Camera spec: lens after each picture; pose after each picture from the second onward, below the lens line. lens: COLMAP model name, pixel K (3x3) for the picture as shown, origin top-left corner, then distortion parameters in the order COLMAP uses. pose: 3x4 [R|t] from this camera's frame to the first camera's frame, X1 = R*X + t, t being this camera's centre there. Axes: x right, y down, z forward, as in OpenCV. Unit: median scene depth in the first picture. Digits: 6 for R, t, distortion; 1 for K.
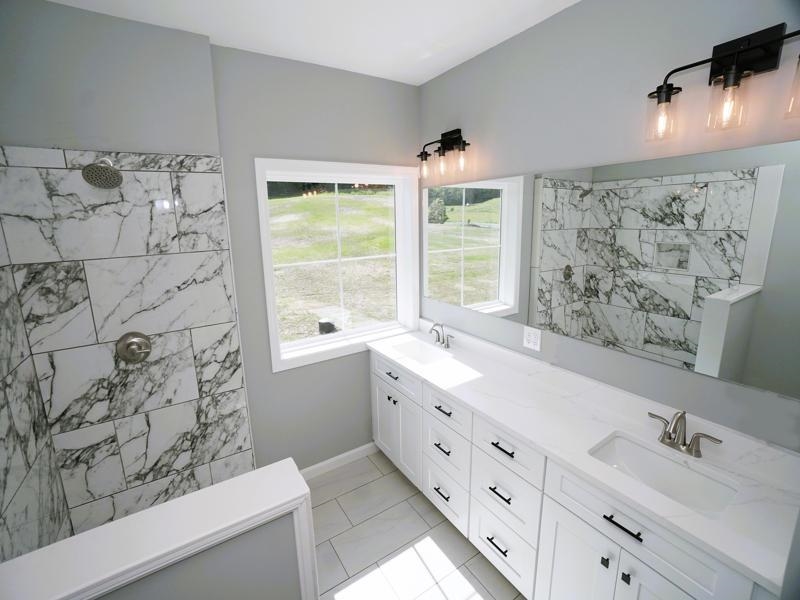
lens RADIAL K [[372.2, 0, 400.2], [0, 372.2, 288.0], [0, 0, 1]] dist [-0.056733, 0.030582]
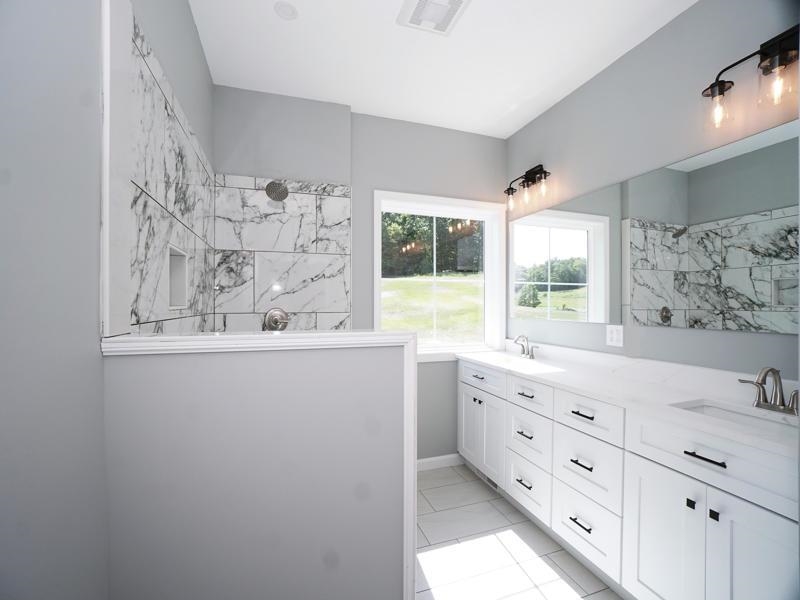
lens RADIAL K [[373.0, 0, 400.0], [0, 373.0, 300.0], [0, 0, 1]] dist [-0.043607, 0.030698]
pose [[0.971667, 0.017778, -0.235685, 0.008166], [-0.064037, 0.979673, -0.190107, 0.237667], [0.227514, 0.199813, 0.953054, -0.135902]]
